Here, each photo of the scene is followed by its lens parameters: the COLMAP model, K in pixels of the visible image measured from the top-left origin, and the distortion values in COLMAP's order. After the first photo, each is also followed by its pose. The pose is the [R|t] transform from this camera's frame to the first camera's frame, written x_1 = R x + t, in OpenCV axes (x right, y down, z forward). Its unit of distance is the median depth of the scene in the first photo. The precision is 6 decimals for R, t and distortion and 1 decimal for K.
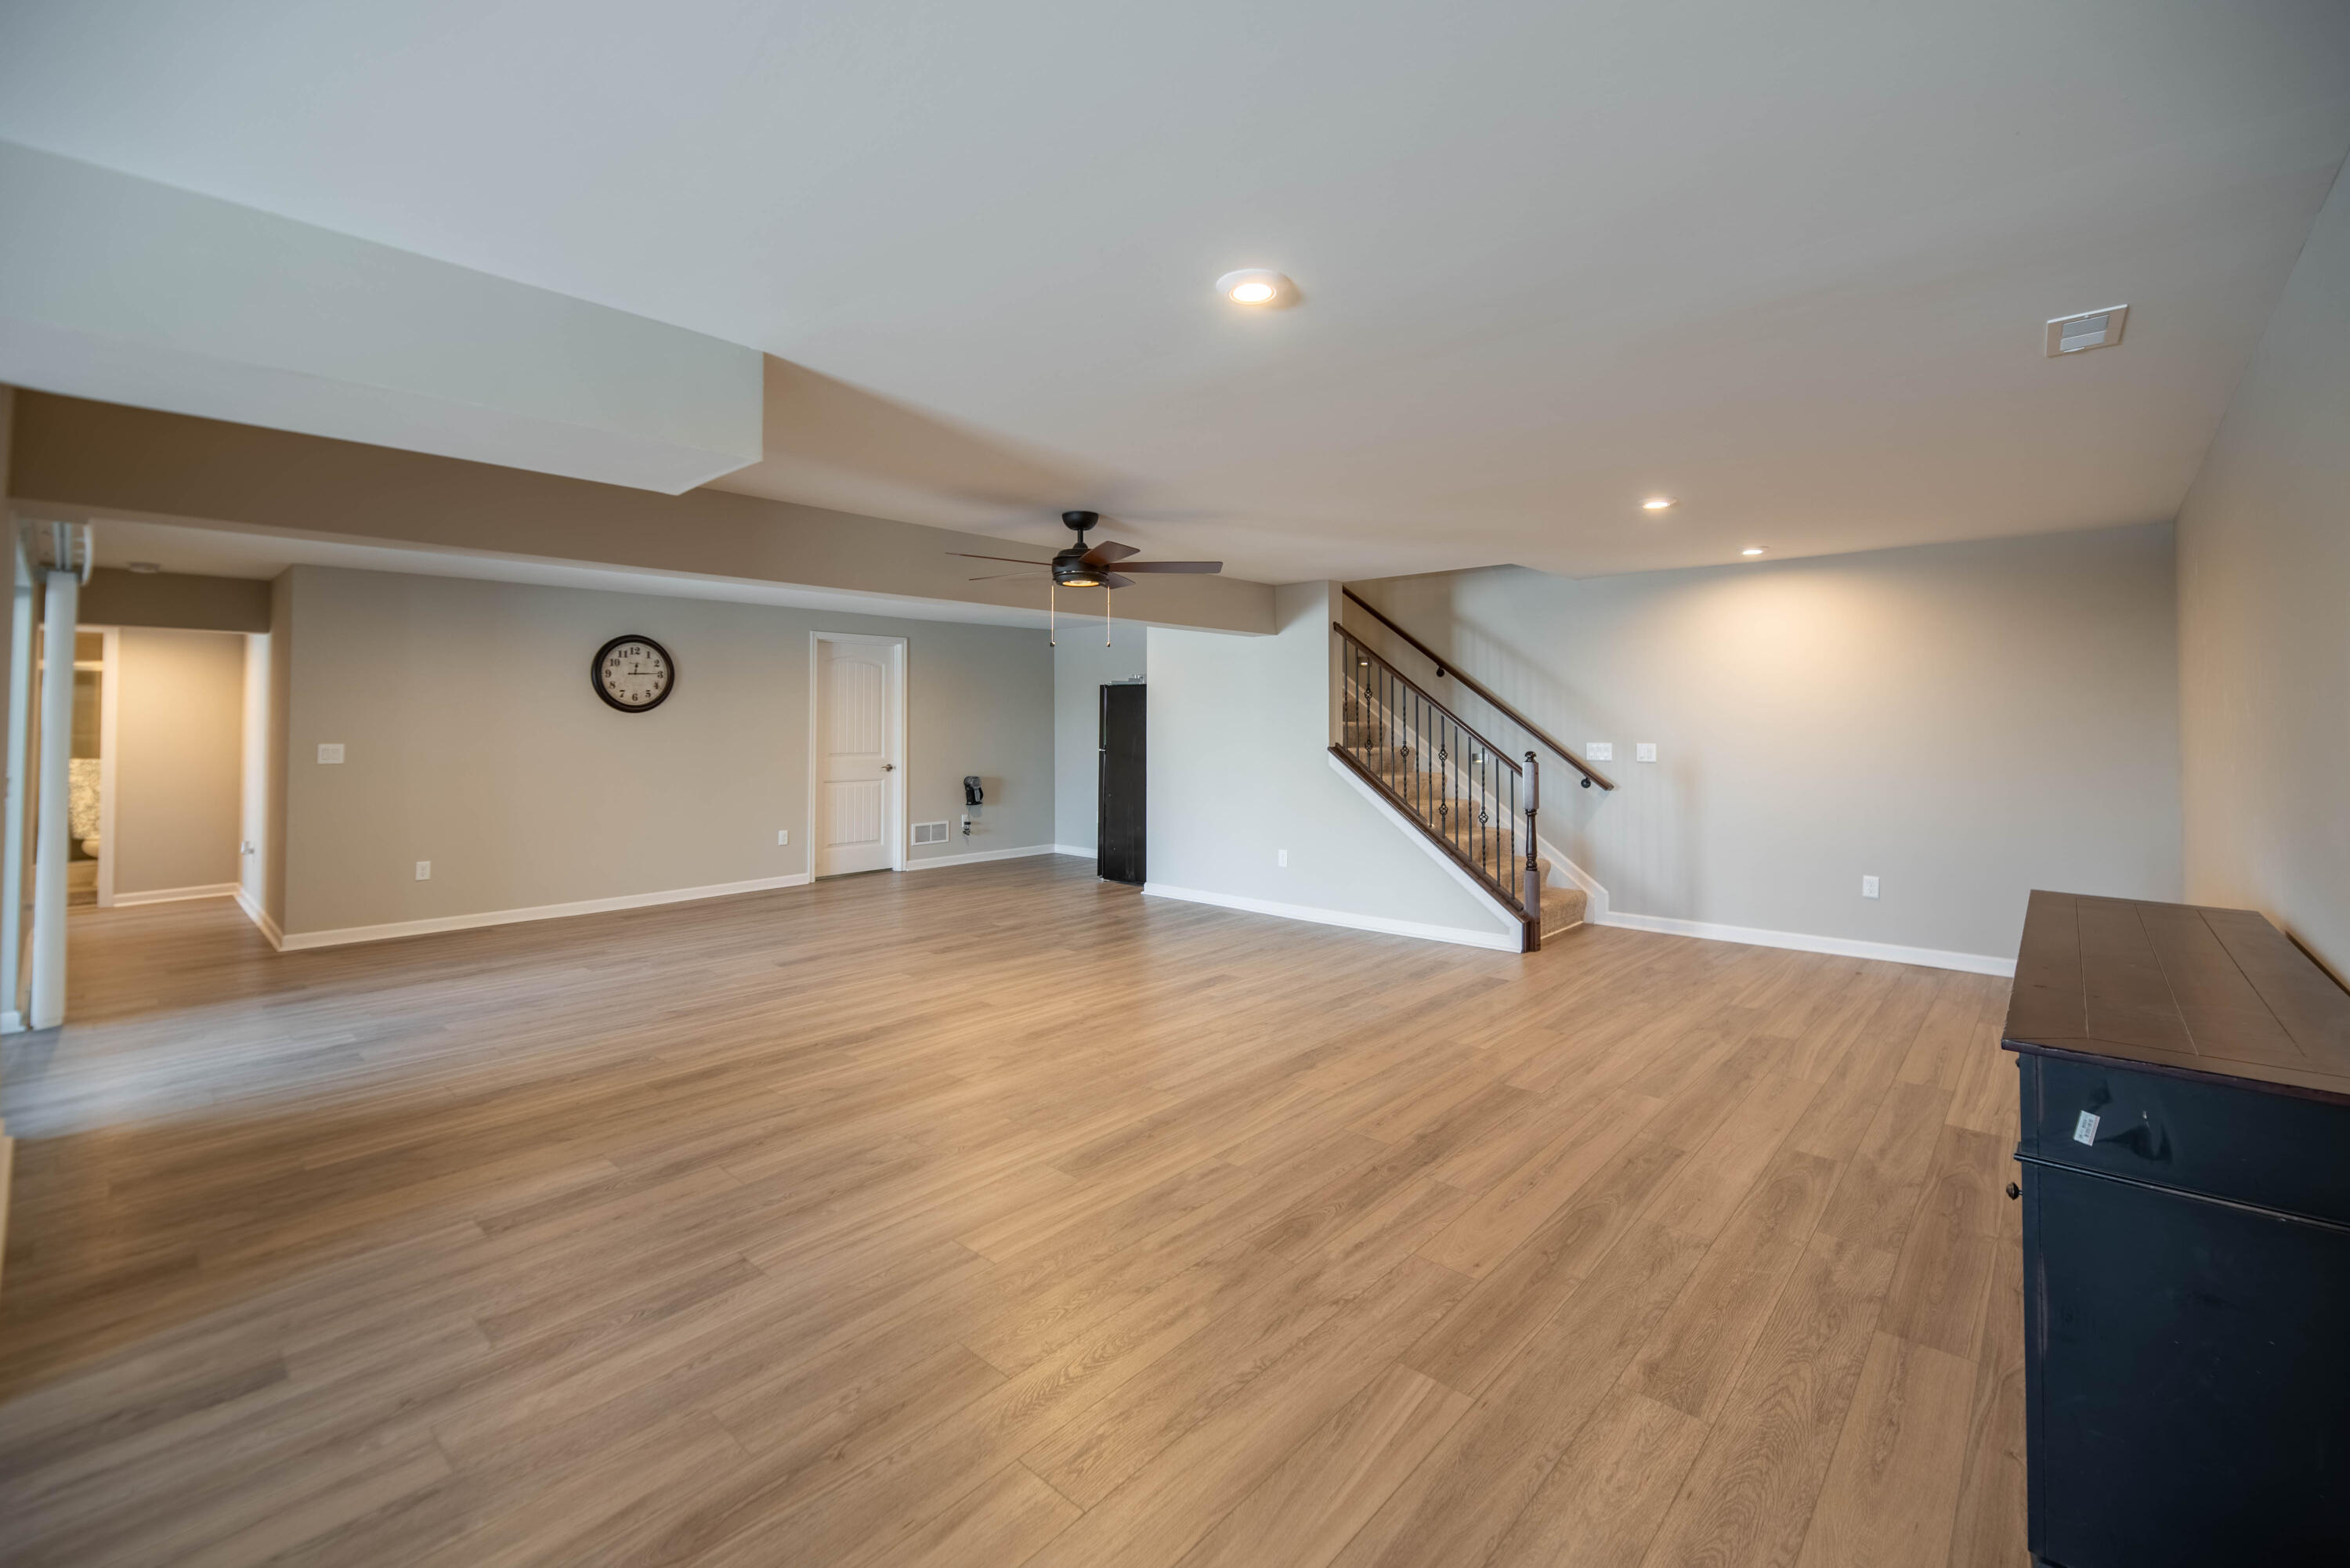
lens RADIAL K [[990.7, 0, 1144.7], [0, 990.7, 701.7], [0, 0, 1]] dist [-0.000365, -0.001936]
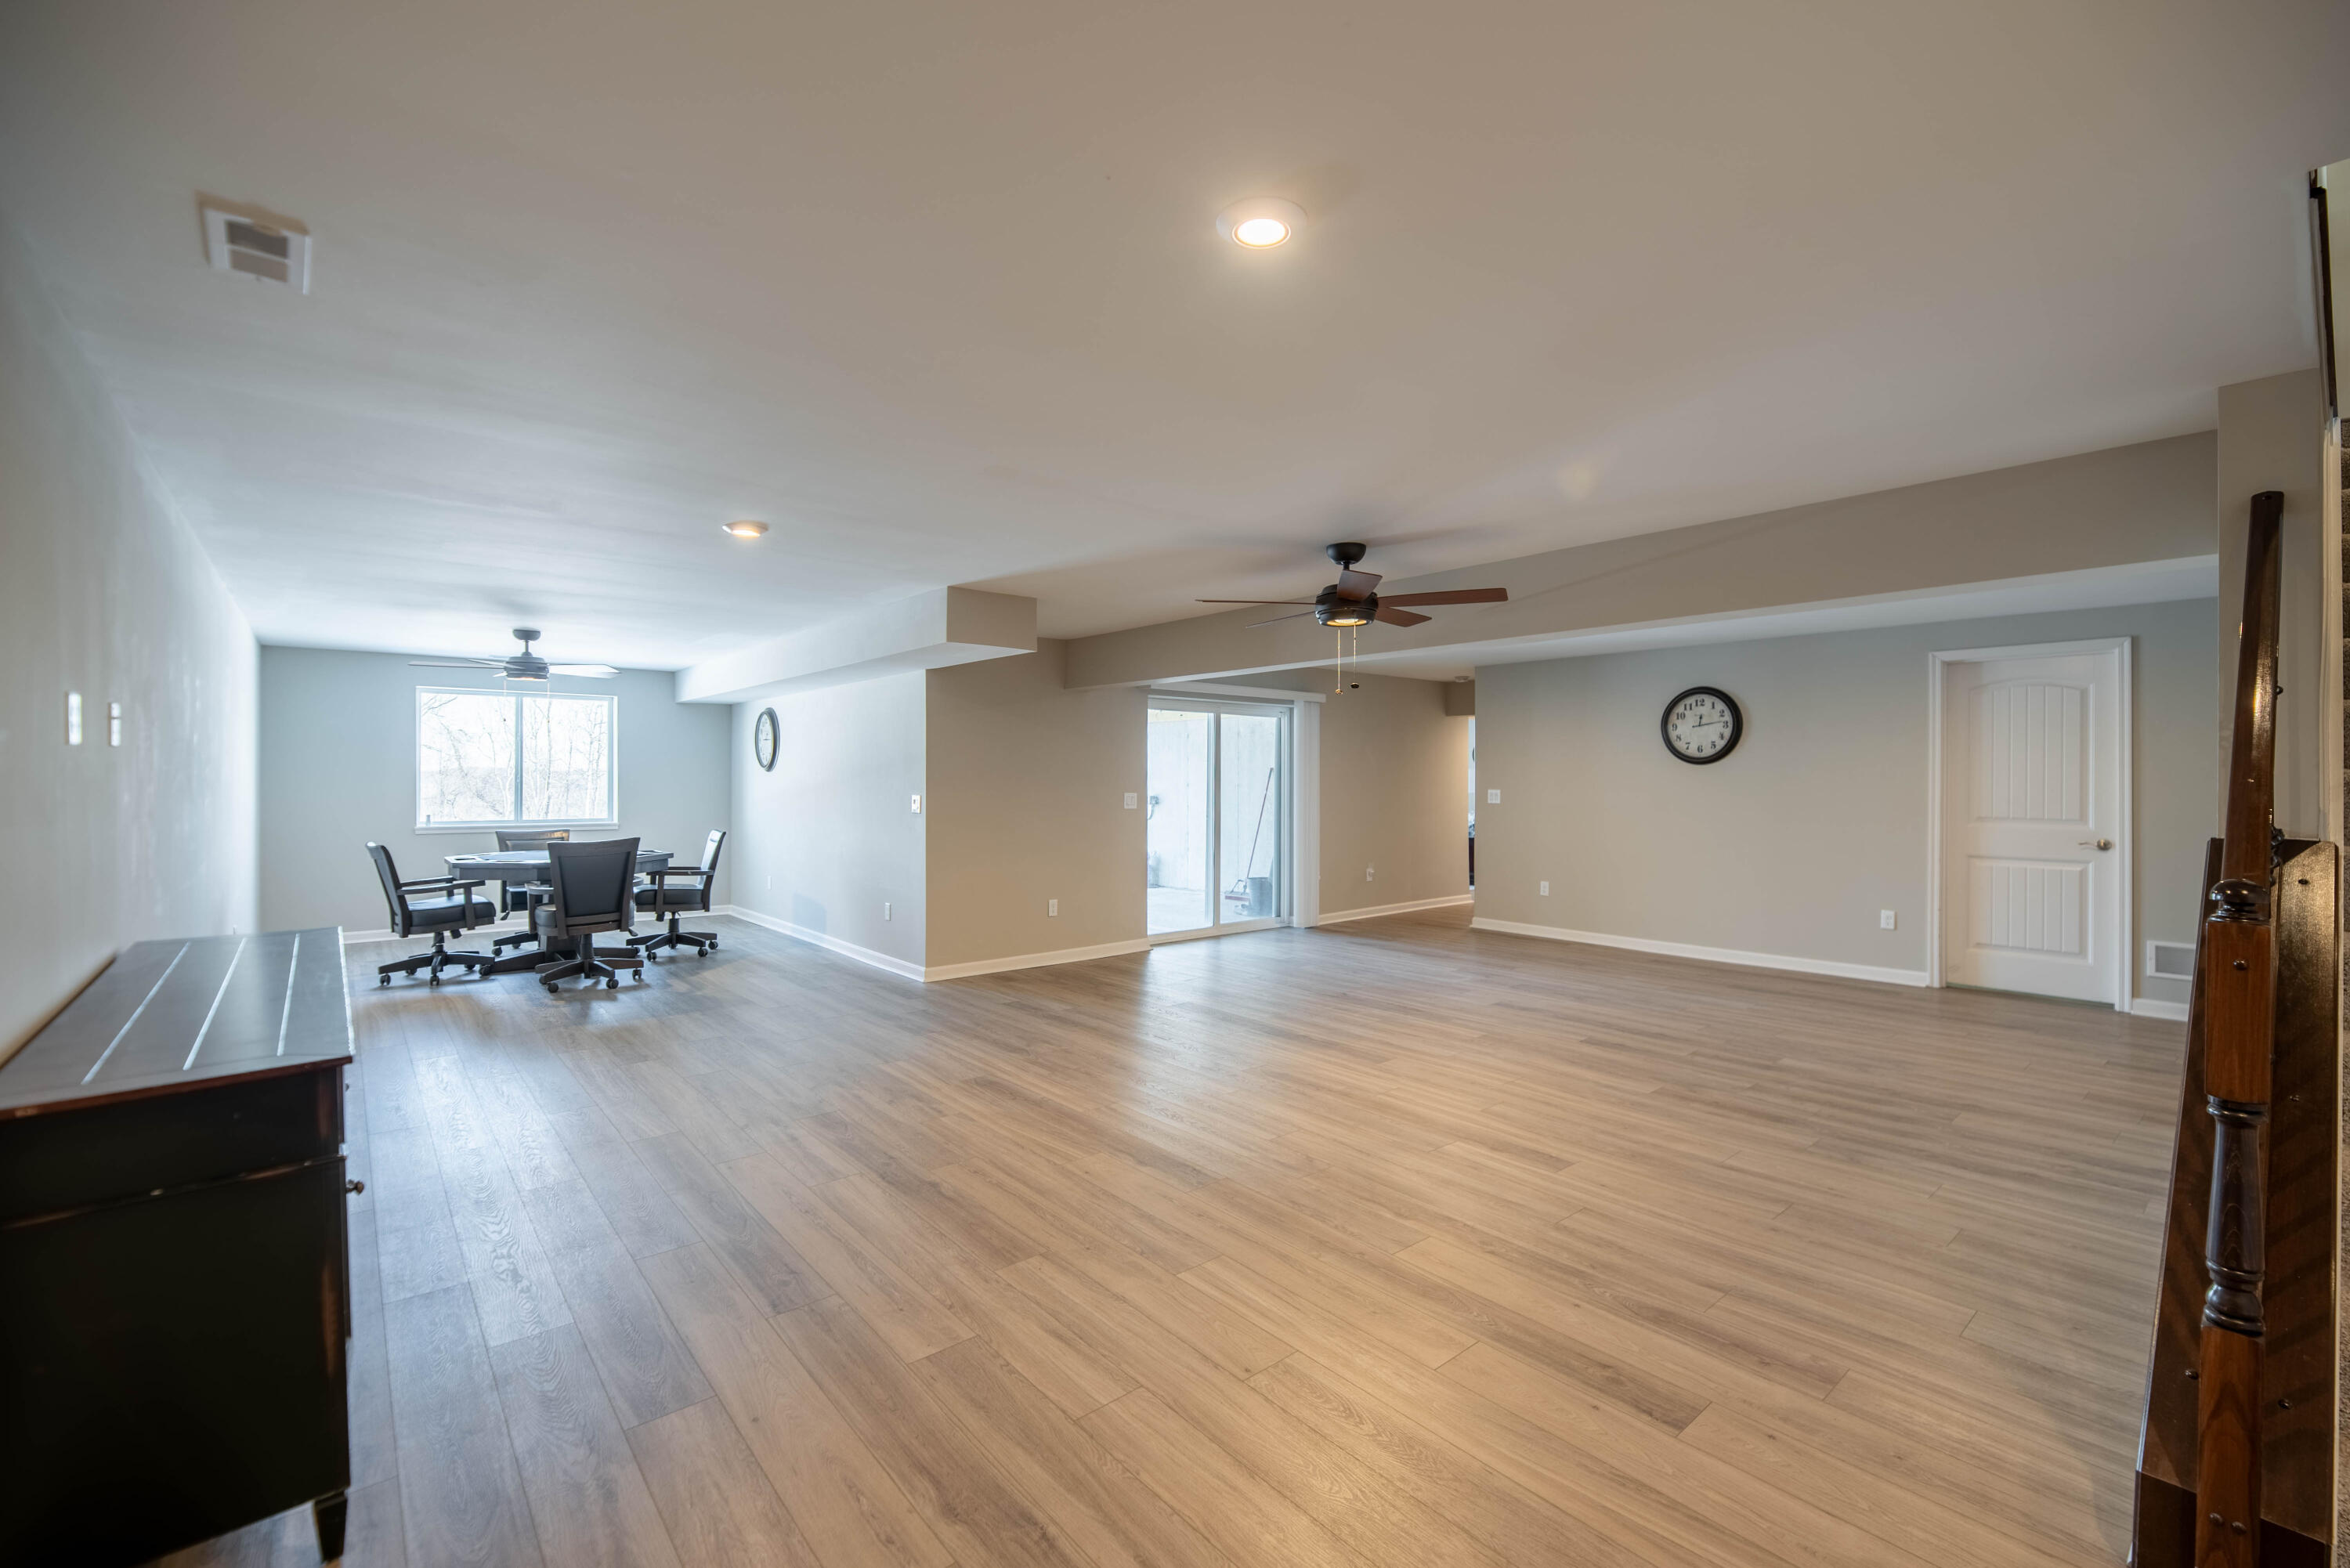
lens RADIAL K [[990.7, 0, 1174.8], [0, 990.7, 775.8], [0, 0, 1]] dist [-0.000365, -0.001936]
pose [[-0.113969, 0.000854, -0.993484, 0.546249], [0.021471, 0.999768, -0.001604, 0.012929], [0.993252, -0.021514, -0.113961, 0.595762]]
